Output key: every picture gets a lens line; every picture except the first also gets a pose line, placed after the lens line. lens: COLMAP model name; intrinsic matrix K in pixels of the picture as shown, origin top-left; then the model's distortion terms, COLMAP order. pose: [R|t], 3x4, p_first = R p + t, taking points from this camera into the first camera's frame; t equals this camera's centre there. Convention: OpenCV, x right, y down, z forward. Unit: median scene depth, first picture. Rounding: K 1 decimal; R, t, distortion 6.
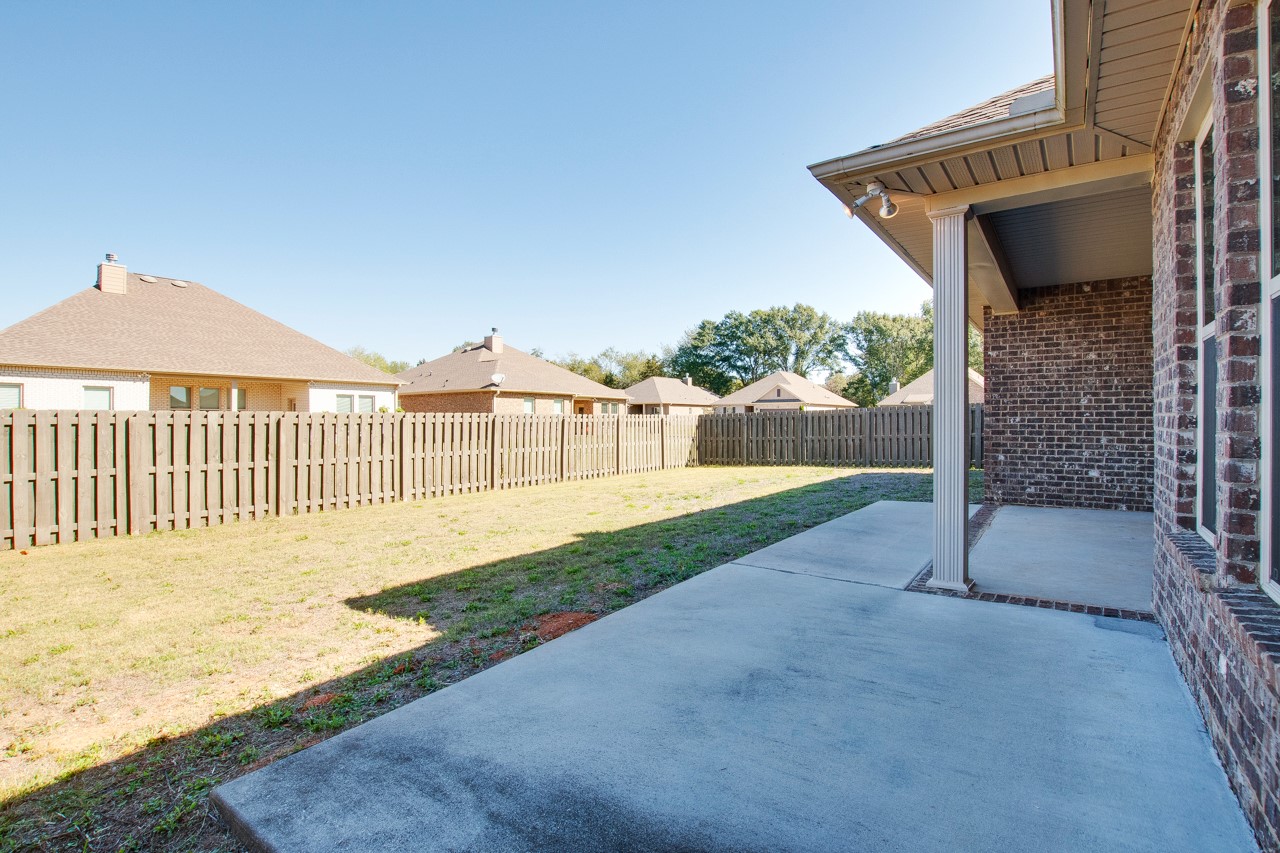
lens RADIAL K [[591.8, 0, 640.0], [0, 591.8, 426.5], [0, 0, 1]] dist [-0.000140, -0.000037]
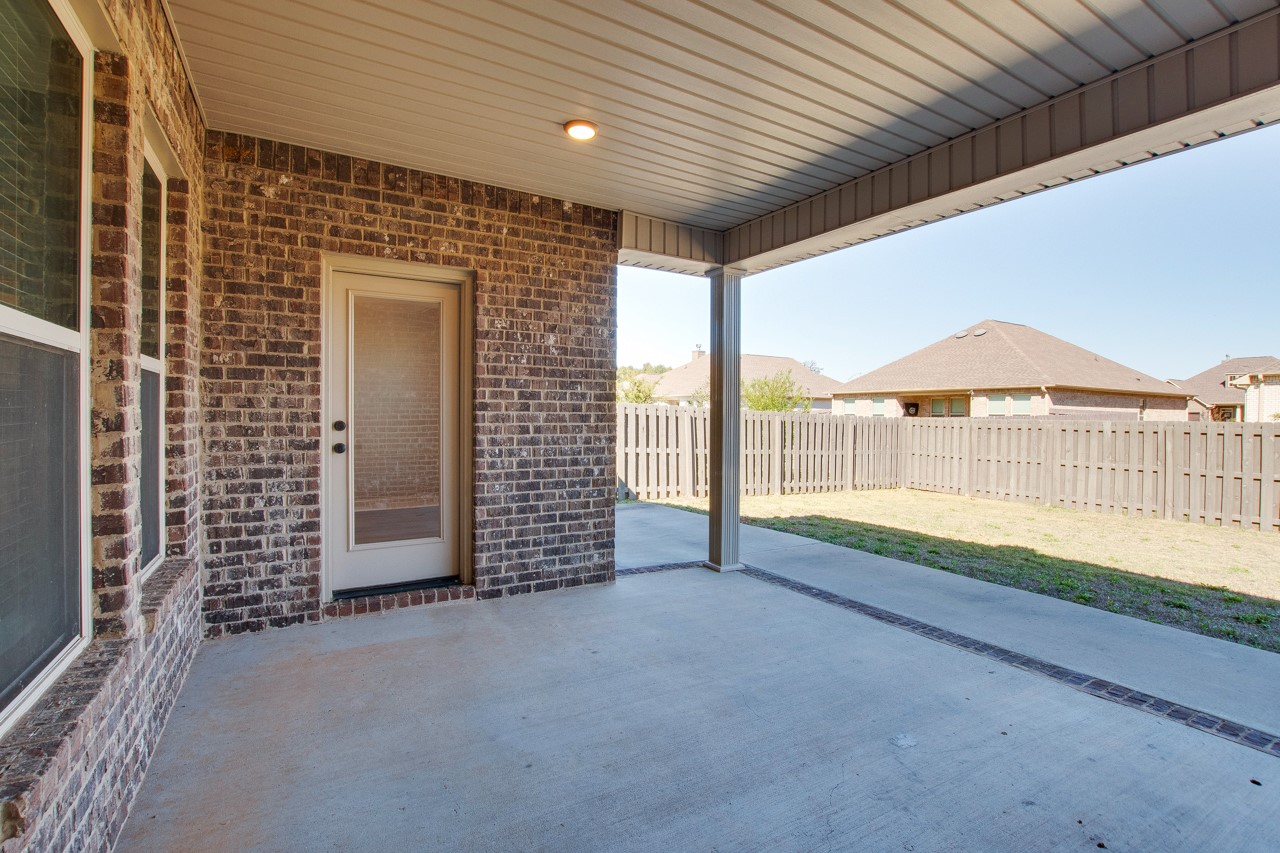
lens RADIAL K [[591.8, 0, 640.0], [0, 591.8, 426.5], [0, 0, 1]] dist [-0.000140, -0.000037]
pose [[-0.402647, 0.010798, -0.915291, 0.649771], [-0.016373, 0.999685, 0.018997, -0.017679], [0.915209, 0.022635, -0.402344, 0.988728]]
